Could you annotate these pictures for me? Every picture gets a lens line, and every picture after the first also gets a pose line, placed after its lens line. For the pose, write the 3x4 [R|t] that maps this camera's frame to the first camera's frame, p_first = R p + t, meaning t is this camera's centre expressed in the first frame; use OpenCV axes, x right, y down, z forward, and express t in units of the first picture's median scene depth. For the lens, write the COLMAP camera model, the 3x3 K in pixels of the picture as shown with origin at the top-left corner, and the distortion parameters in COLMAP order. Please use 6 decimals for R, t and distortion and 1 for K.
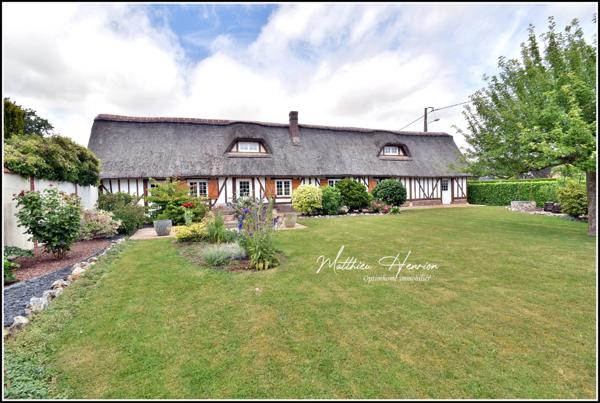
lens RADIAL K [[260.9, 0, 303.3], [0, 260.9, 200.2], [0, 0, 1]] dist [0.019396, -0.024819]
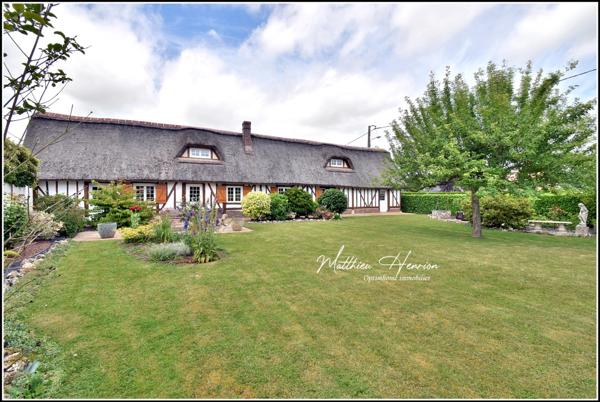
lens RADIAL K [[260.6, 0, 304.0], [0, 260.6, 200.0], [0, 0, 1]] dist [0.018594, -0.025997]
pose [[0.985651, 0.022649, 0.167272, 0.023972], [-0.017983, 0.999407, -0.029362, 0.002109], [-0.167837, 0.025932, 0.985474, -0.070388]]
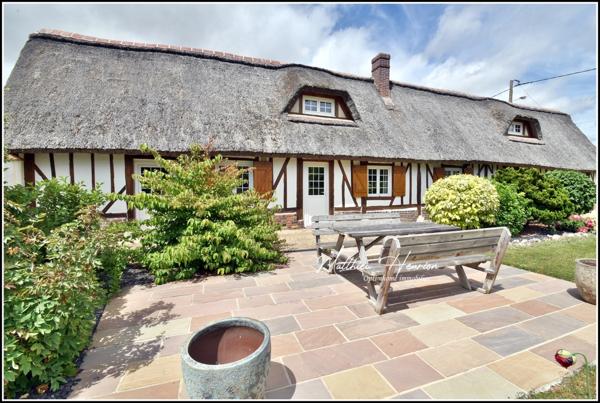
lens RADIAL K [[260.9, 0, 303.3], [0, 260.9, 200.2], [0, 0, 1]] dist [0.019396, -0.024819]
pose [[0.998646, 0.020287, 0.047899, -0.274457], [-0.021346, 0.999536, 0.021707, -0.014414], [-0.047436, -0.022700, 0.998616, 0.450956]]
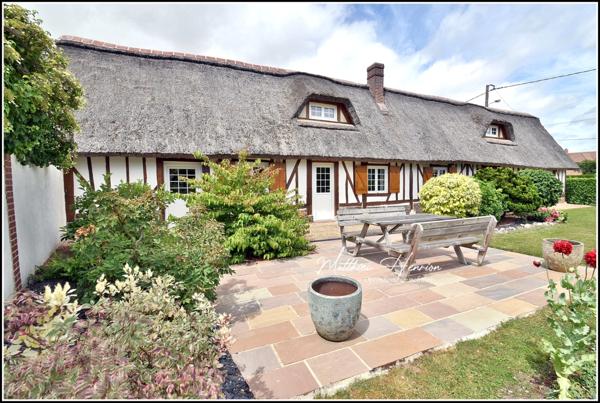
lens RADIAL K [[260.9, 0, 303.3], [0, 260.9, 200.2], [0, 0, 1]] dist [0.019396, -0.024819]
pose [[0.993504, 0.008014, 0.113515, -0.335956], [-0.011745, 0.999411, 0.032241, -0.015091], [-0.113189, -0.033365, 0.993013, 0.396732]]
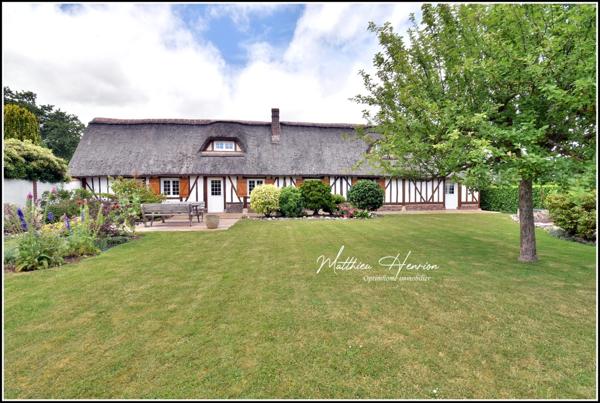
lens RADIAL K [[260.9, 0, 303.3], [0, 260.9, 200.2], [0, 0, 1]] dist [0.019396, -0.024819]
pose [[0.982276, 0.026528, -0.185554, 0.288413], [-0.026025, 0.999648, 0.005143, -0.009435], [0.185625, -0.000223, 0.982621, 0.075773]]
